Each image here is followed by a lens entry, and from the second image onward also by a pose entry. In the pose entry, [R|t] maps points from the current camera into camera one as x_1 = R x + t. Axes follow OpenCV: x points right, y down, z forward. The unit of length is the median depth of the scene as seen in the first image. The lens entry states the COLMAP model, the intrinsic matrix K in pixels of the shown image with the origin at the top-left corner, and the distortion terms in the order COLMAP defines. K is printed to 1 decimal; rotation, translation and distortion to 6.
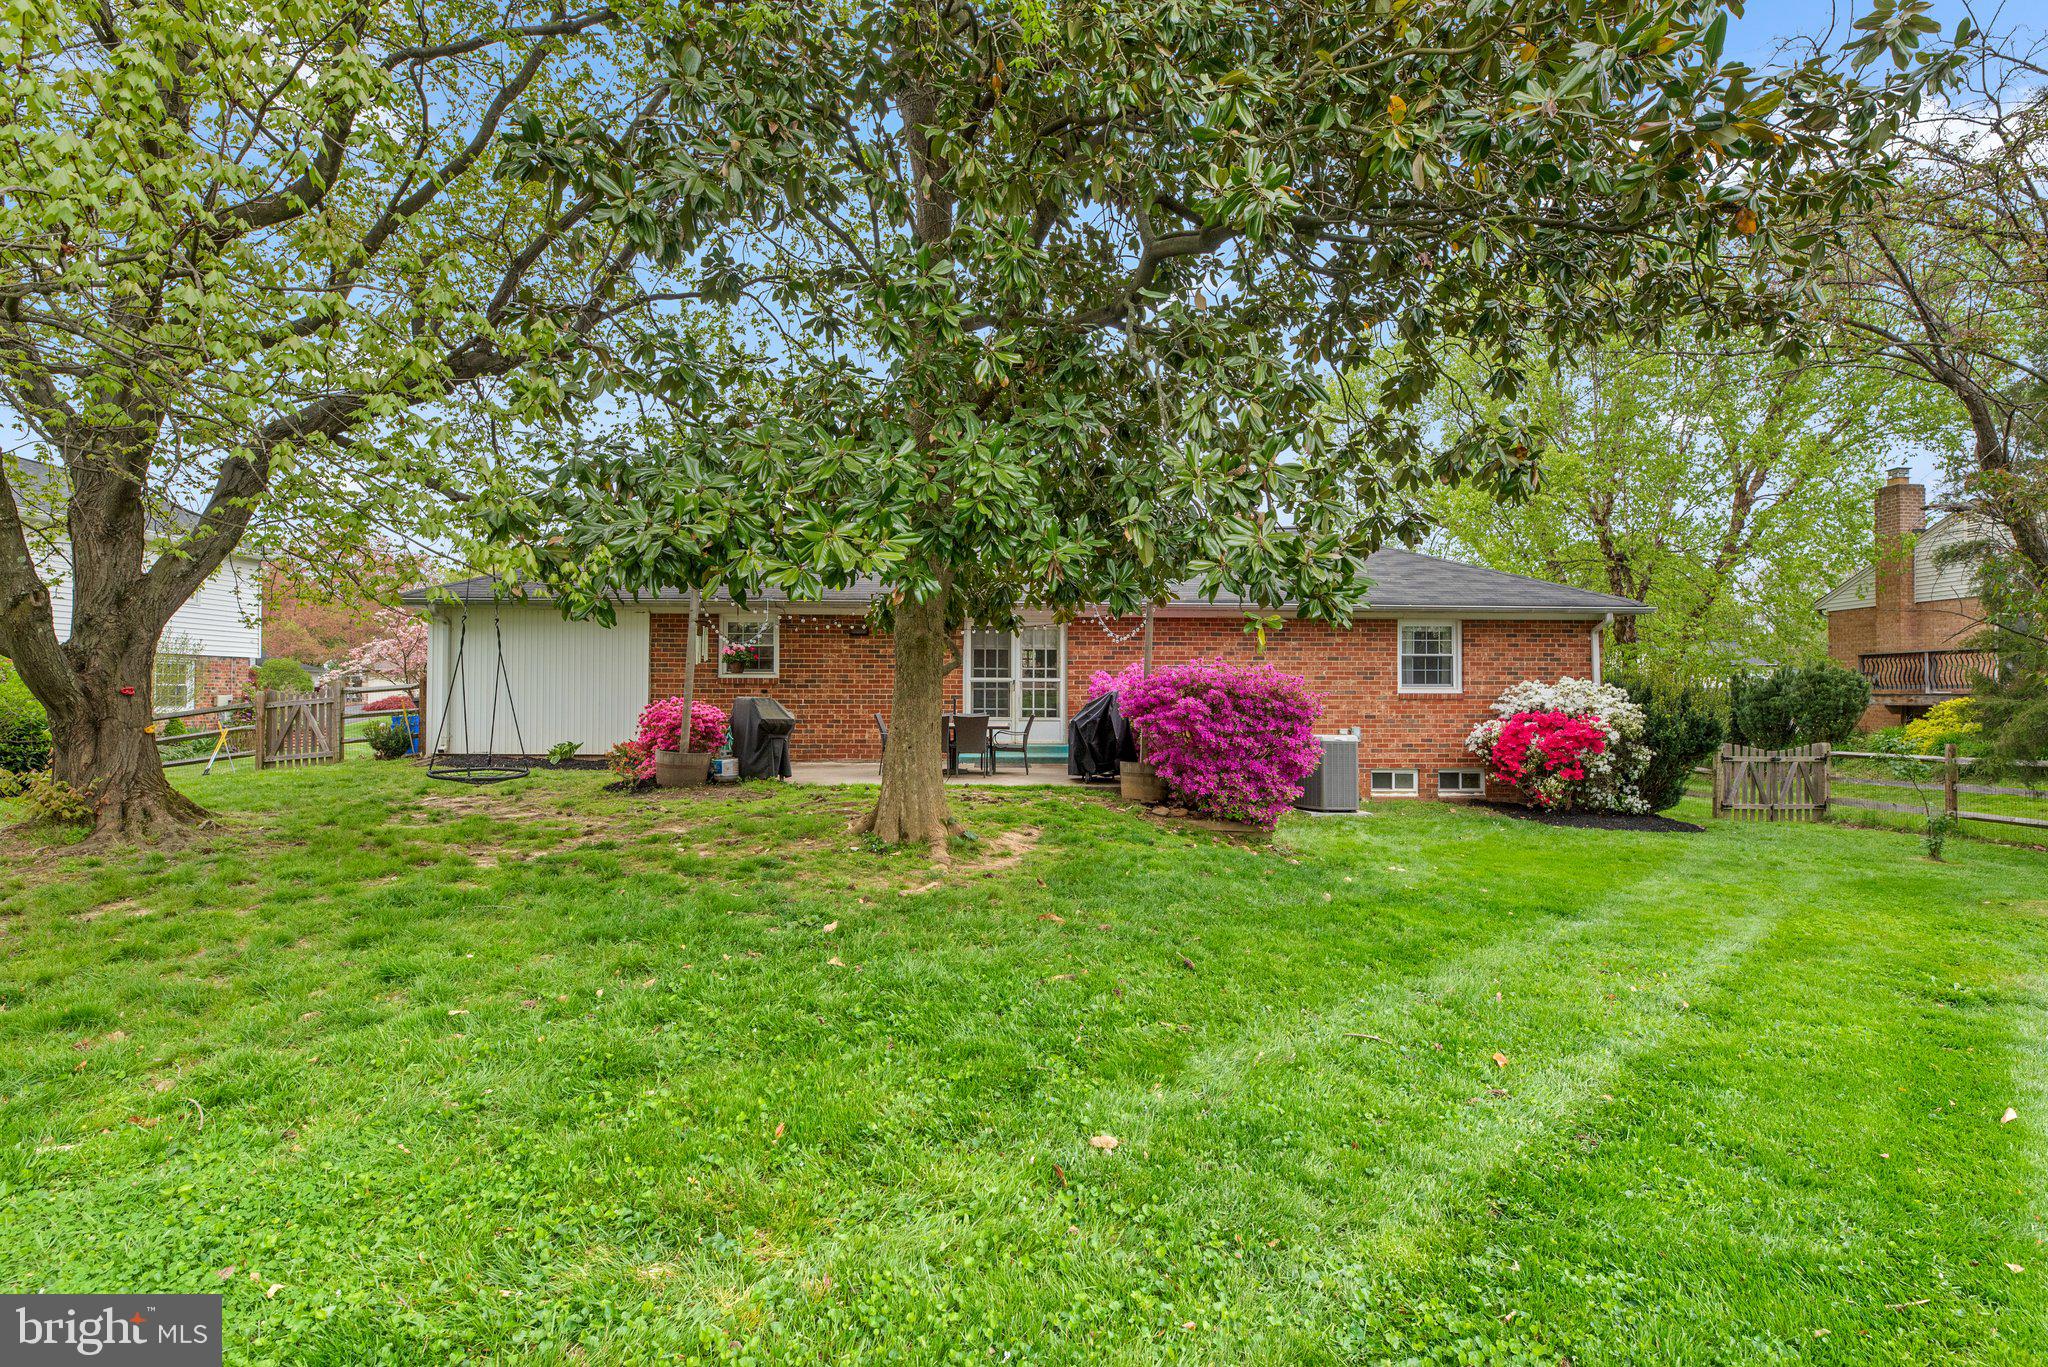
lens RADIAL K [[970.0, 0, 1028.9], [0, 970.0, 677.8], [0, 0, 1]] dist [-0.003631, -0.000367]
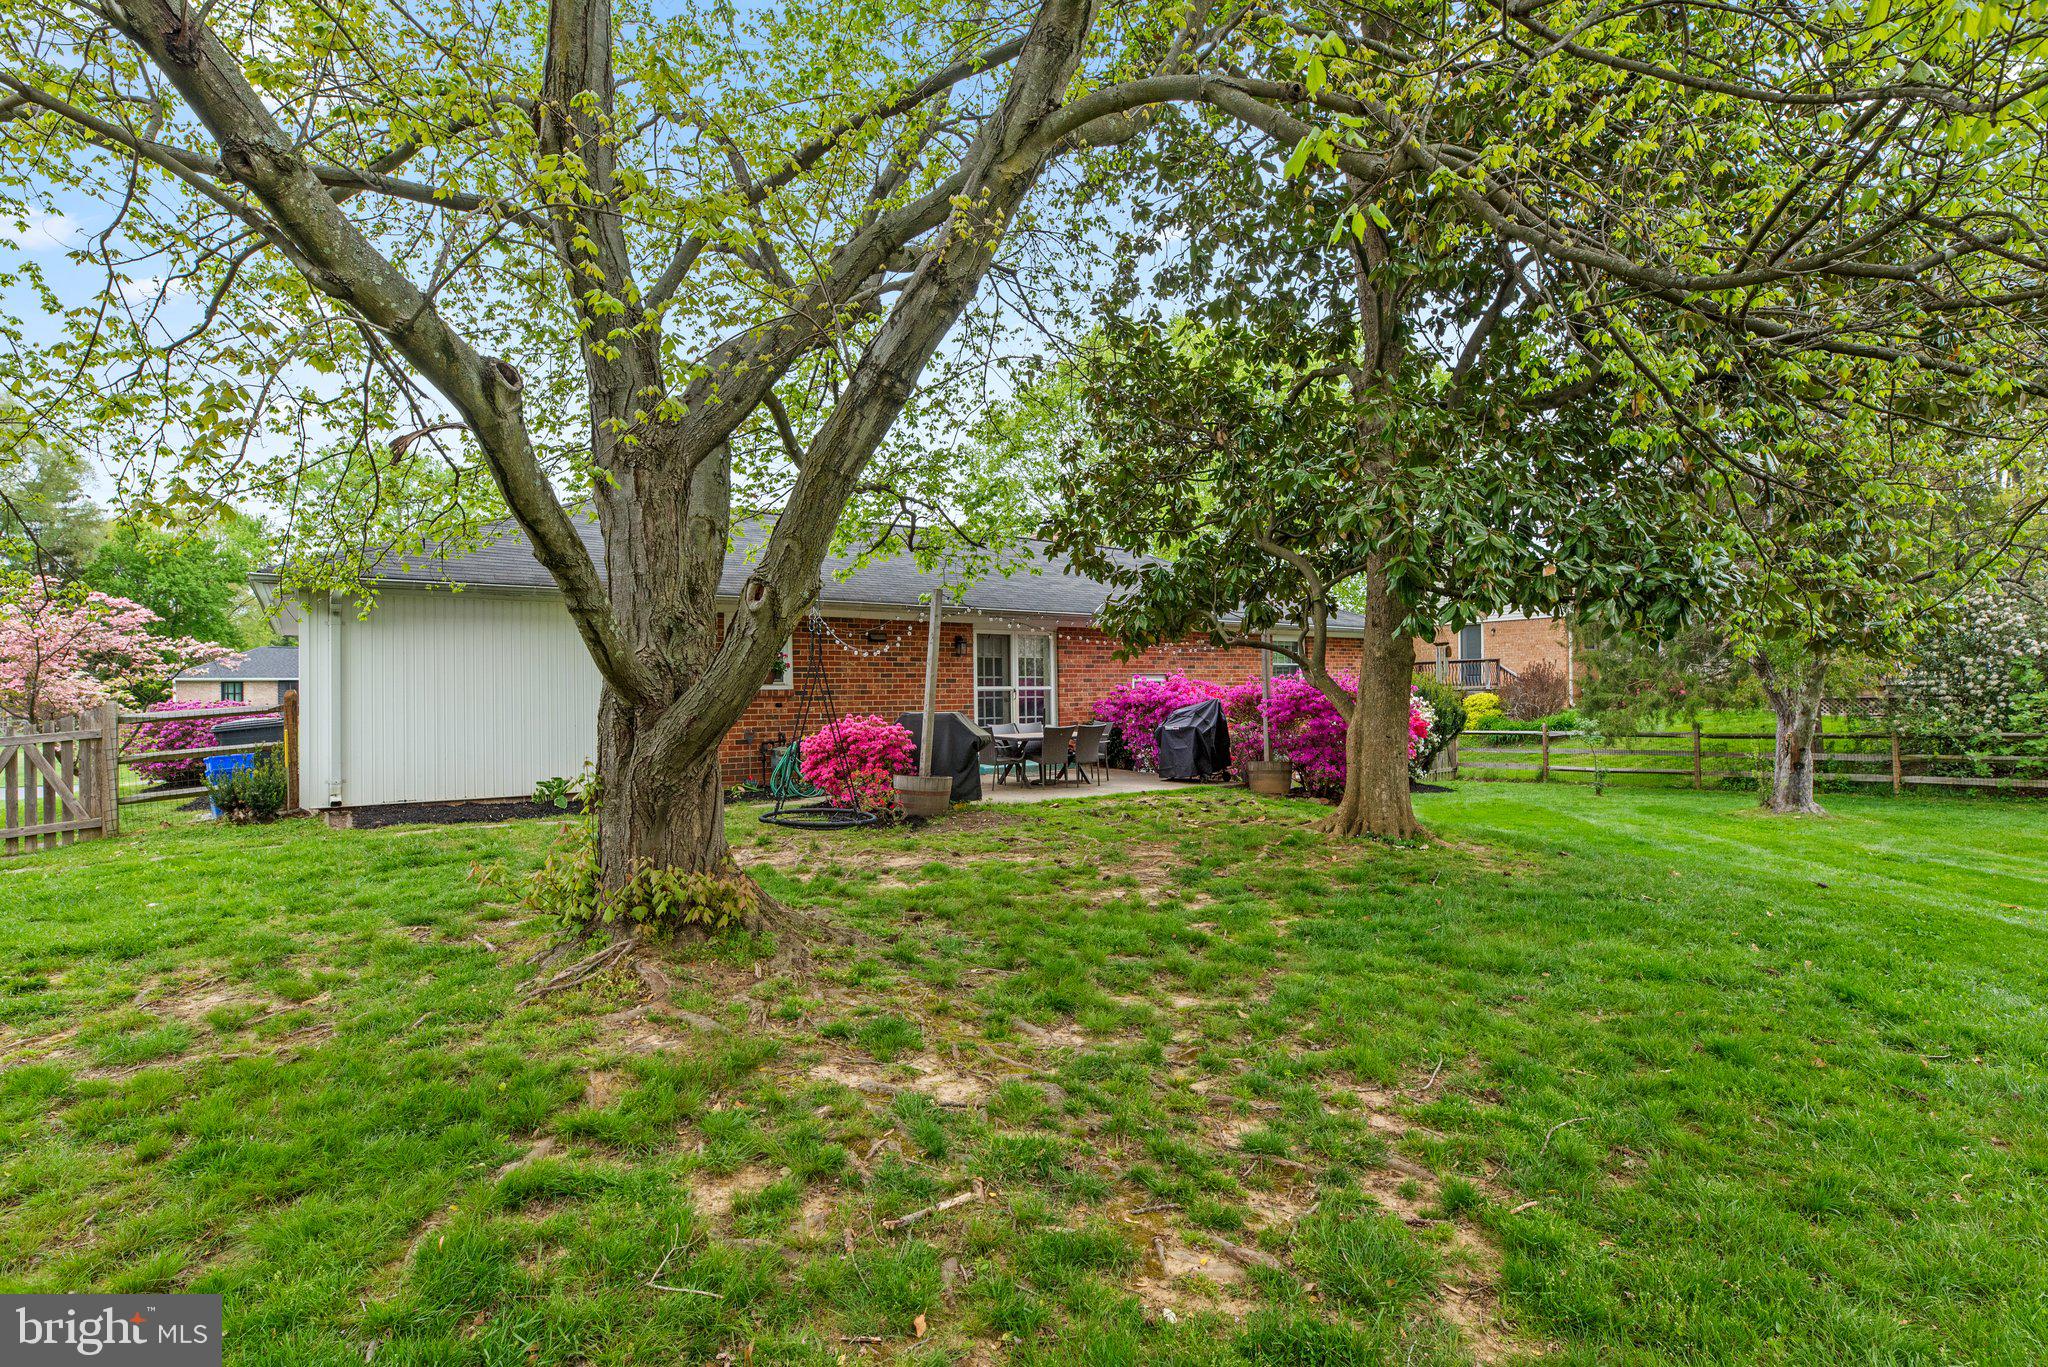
lens RADIAL K [[970.0, 0, 1028.9], [0, 970.0, 677.8], [0, 0, 1]] dist [-0.003631, -0.000367]
pose [[0.838986, -0.008732, 0.544083, -0.551474], [0.008555, 0.999959, 0.002856, -0.011682], [-0.544086, 0.002258, 0.839027, 0.149974]]
